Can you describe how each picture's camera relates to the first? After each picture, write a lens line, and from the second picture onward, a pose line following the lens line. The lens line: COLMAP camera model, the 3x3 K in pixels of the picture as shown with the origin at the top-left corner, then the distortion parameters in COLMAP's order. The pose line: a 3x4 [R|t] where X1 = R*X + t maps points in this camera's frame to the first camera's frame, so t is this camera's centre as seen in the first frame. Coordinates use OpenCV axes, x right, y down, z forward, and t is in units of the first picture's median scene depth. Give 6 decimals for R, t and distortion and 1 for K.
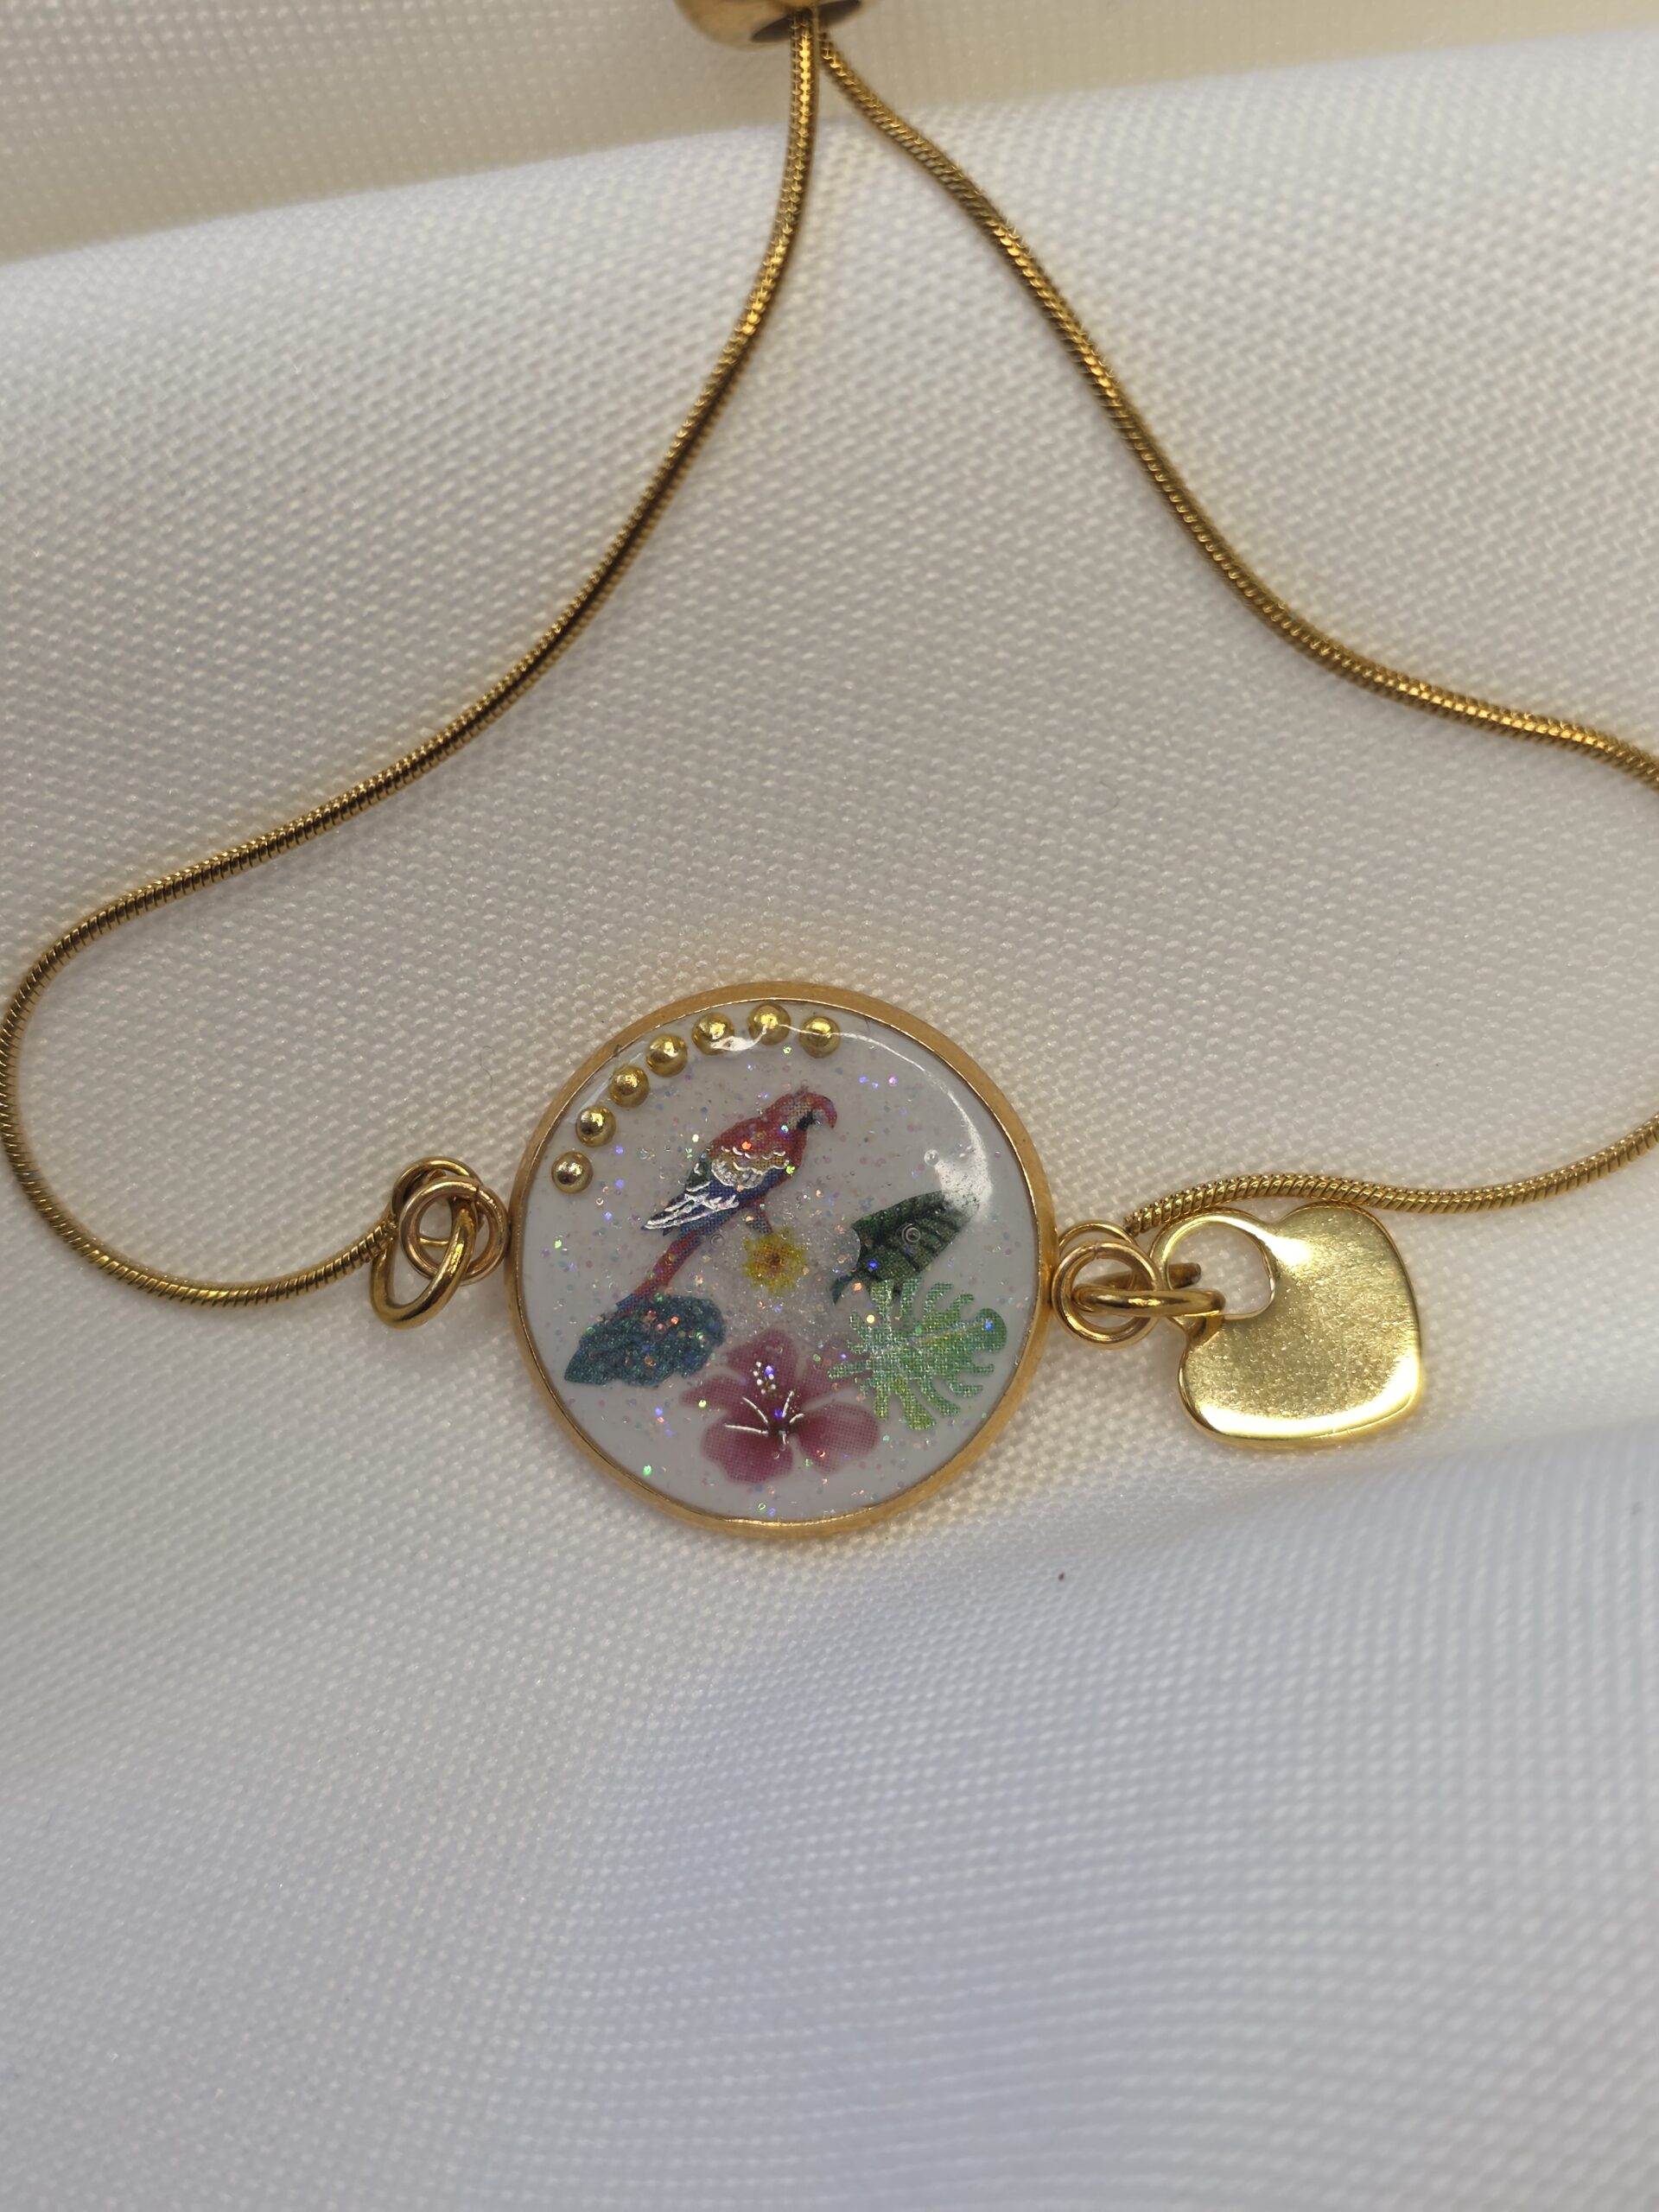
lens RADIAL K [[3084.5, 0, 819.6], [0, 3084.5, 1007.1], [0, 0, 1]] dist [0.176731, -1.384253]
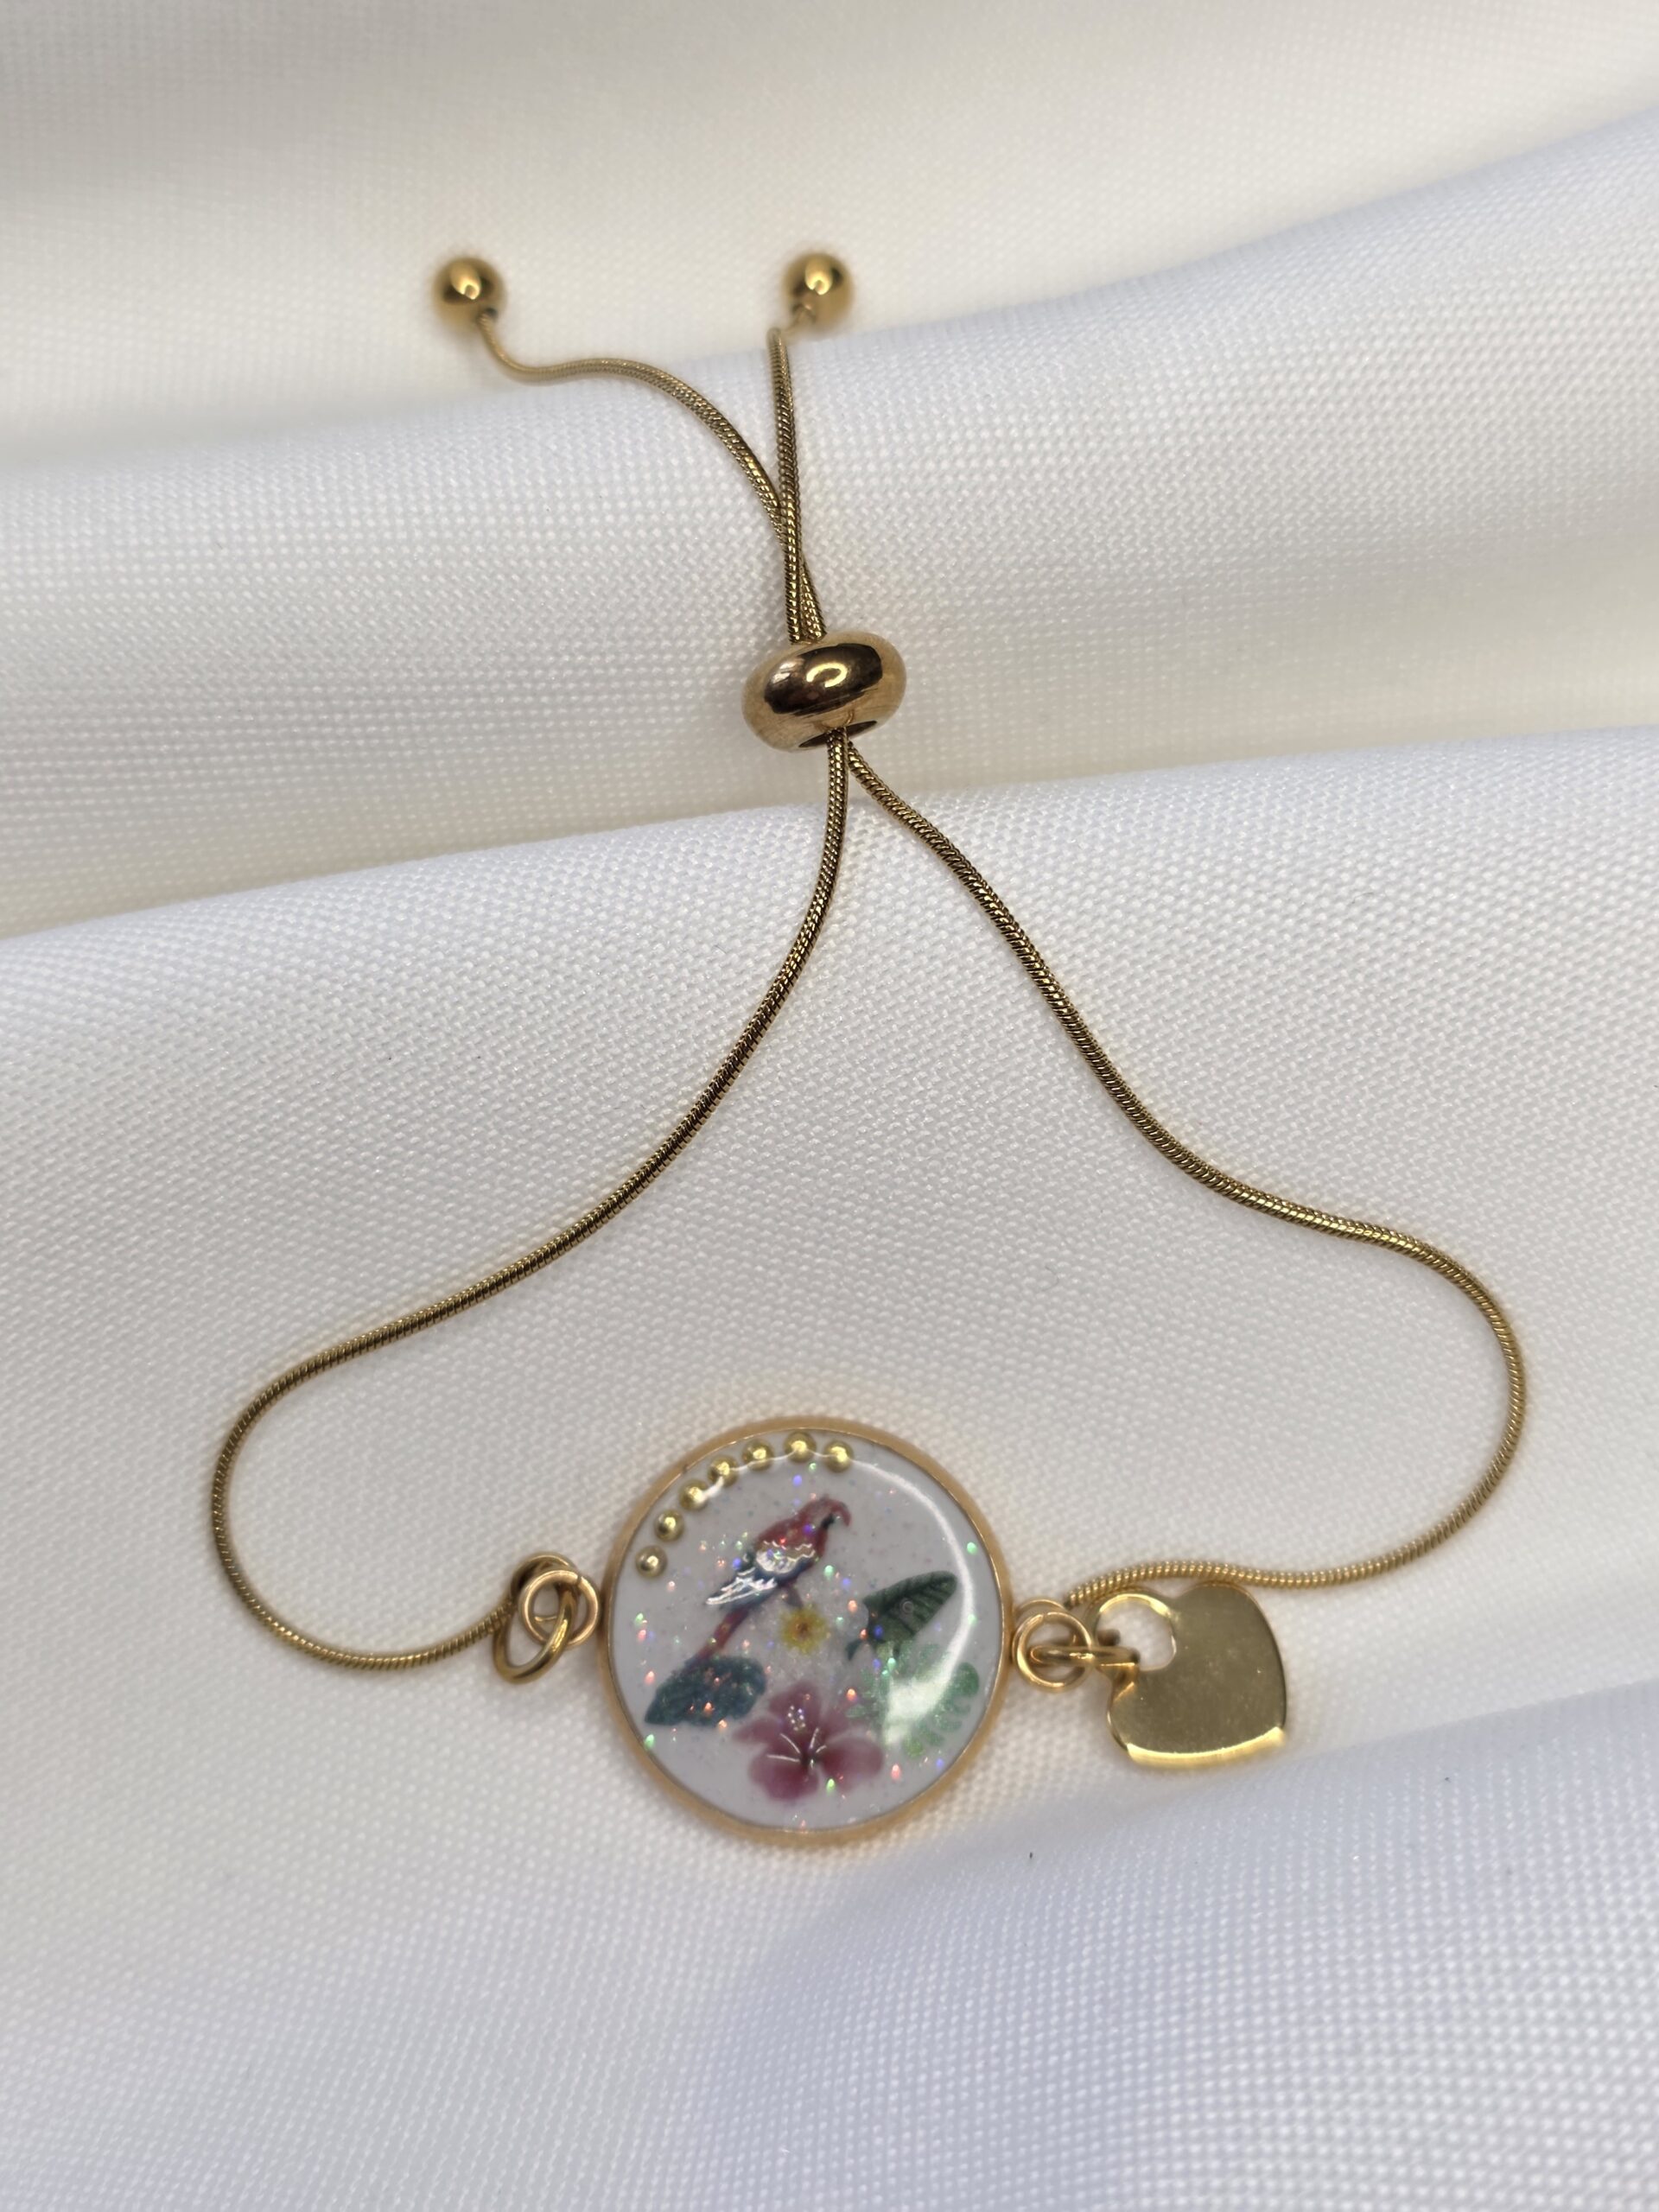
lens RADIAL K [[3084.5, 0, 819.6], [0, 3084.5, 1007.1], [0, 0, 1]] dist [0.176731, -1.384253]
pose [[0.997594, 0.006953, 0.068981, -0.107784], [0.003998, 0.987534, -0.157358, 0.029504], [-0.069215, 0.157255, 0.985129, -0.376842]]
